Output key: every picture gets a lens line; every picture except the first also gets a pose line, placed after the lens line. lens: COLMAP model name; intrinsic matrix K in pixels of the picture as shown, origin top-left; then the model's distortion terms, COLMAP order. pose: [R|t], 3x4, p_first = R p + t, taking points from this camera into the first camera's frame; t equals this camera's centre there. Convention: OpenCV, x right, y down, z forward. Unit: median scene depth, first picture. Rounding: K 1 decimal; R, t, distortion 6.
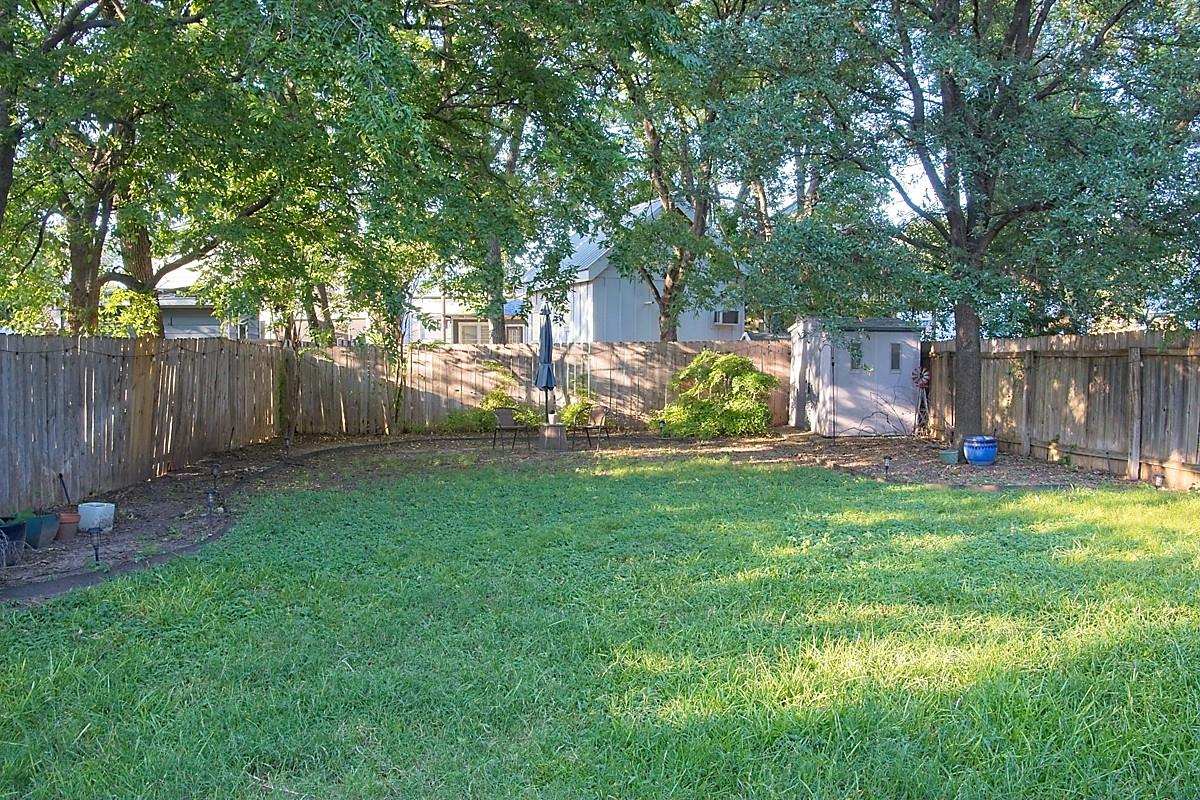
lens RADIAL K [[912.2, 0, 600.0], [0, 912.2, 400.0], [0, 0, 1]] dist [-0.118724, 0.097251]
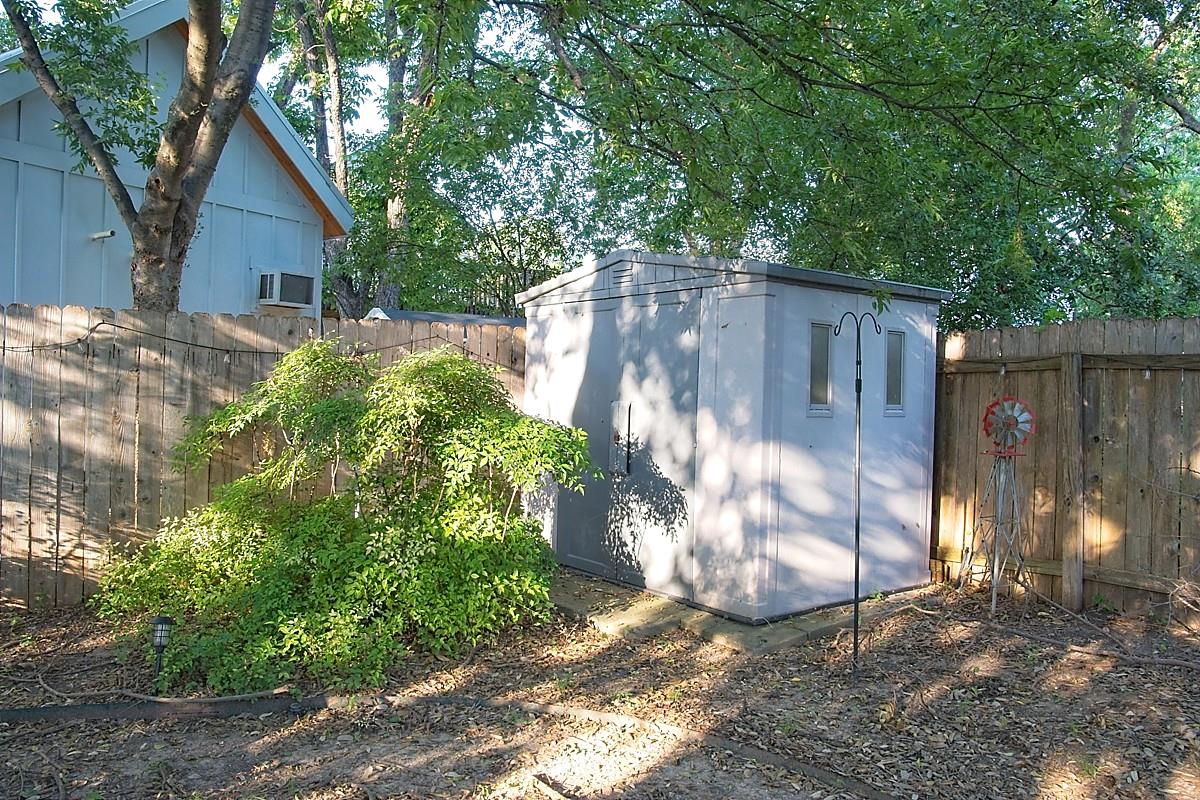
lens RADIAL K [[912.2, 0, 600.0], [0, 912.2, 400.0], [0, 0, 1]] dist [-0.118724, 0.097251]
pose [[0.838276, 0.004617, 0.545227, 0.034427], [0.012582, 0.999534, -0.027809, -0.024215], [-0.545101, 0.030172, 0.837827, 0.744425]]
